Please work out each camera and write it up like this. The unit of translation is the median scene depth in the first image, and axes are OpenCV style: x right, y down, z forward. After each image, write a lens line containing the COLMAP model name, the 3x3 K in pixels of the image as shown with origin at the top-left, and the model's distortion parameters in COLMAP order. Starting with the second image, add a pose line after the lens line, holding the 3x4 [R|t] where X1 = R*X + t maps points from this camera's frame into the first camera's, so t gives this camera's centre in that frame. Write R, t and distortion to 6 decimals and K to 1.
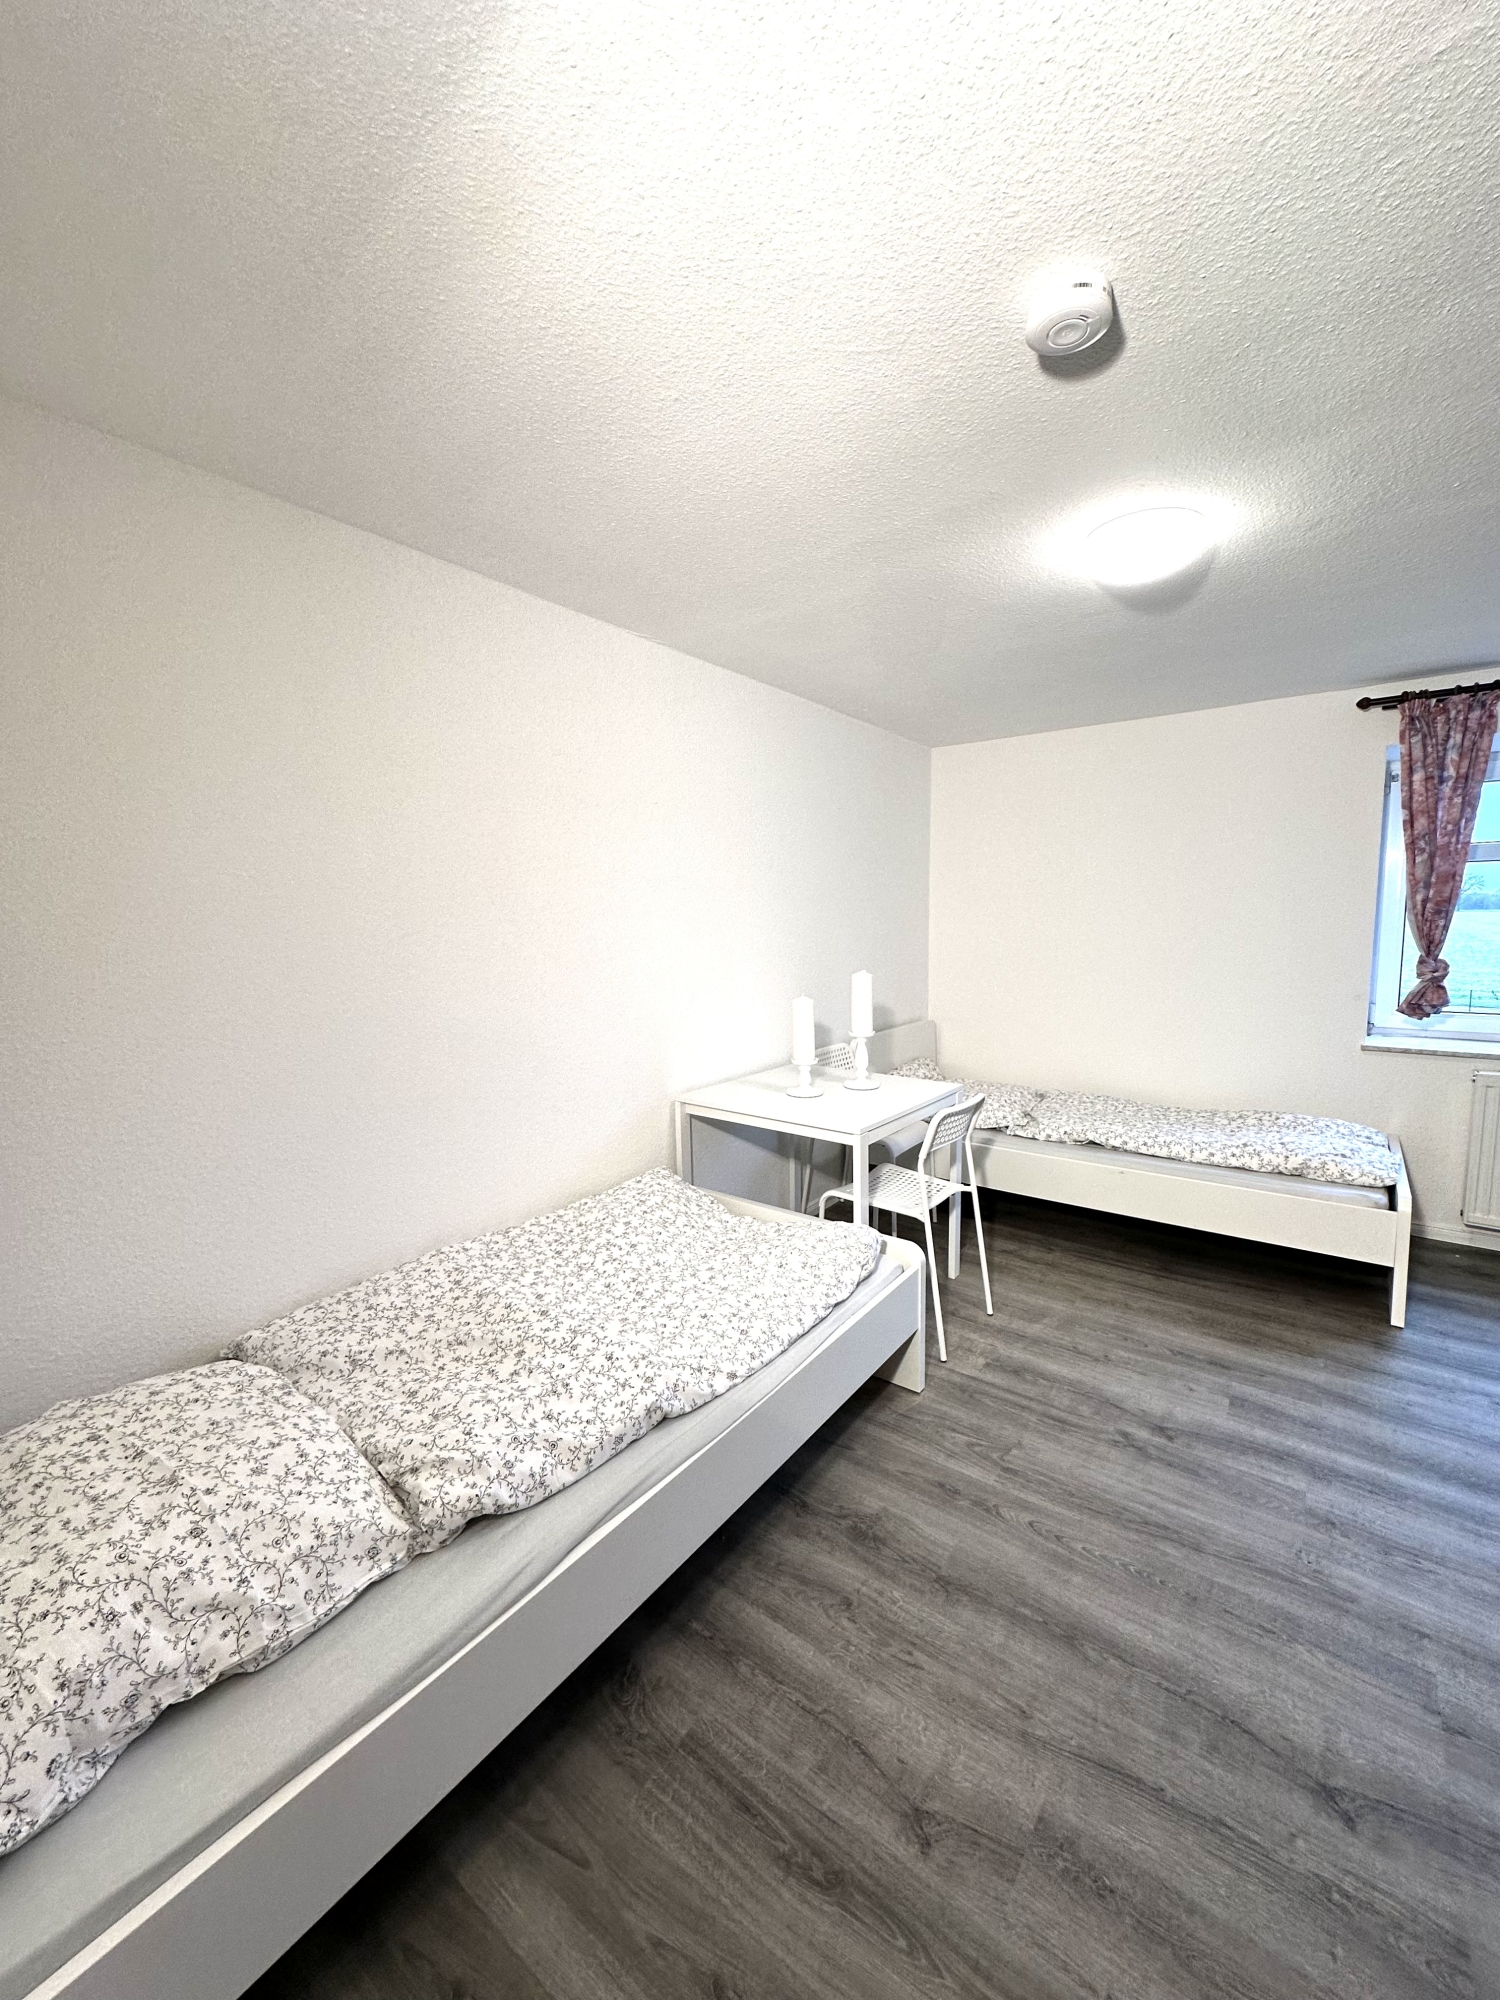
lens RADIAL K [[794.9, 0, 750.4], [0, 794.9, 999.1], [0, 0, 1]] dist [-0.002393, 0.000311]
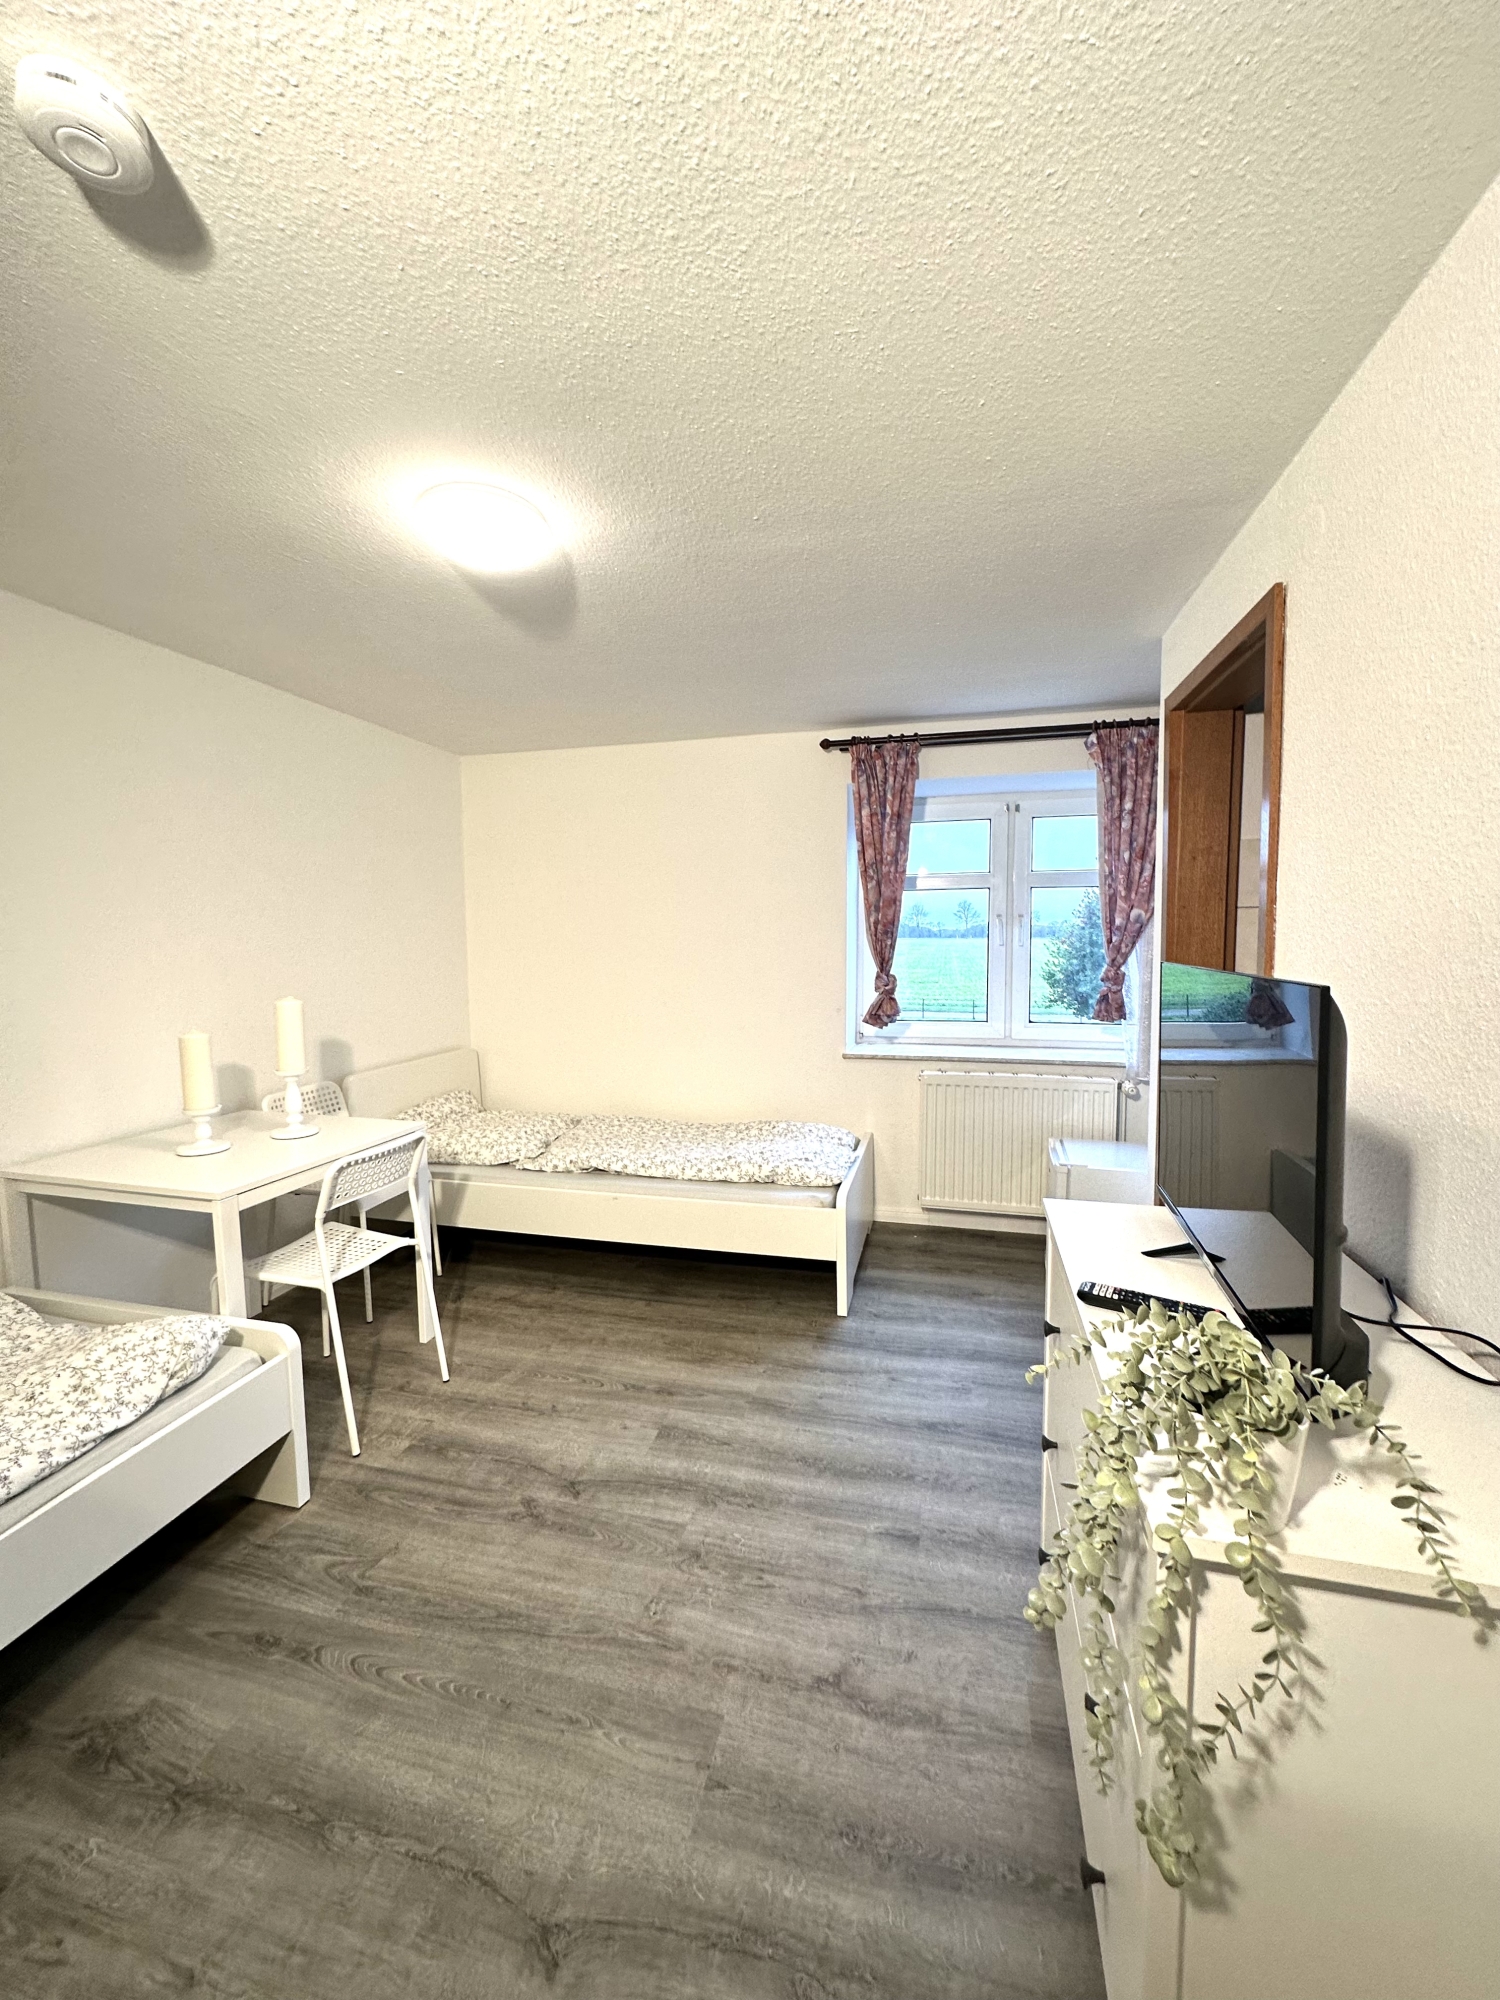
lens RADIAL K [[794.9, 0, 752.3], [0, 794.9, 998.3], [0, 0, 1]] dist [-0.002393, 0.000311]
pose [[0.923809, -0.024556, 0.382066, 0.296152], [0.037077, 0.998988, -0.025443, 0.005945], [-0.381055, 0.037671, 0.923785, 0.036487]]
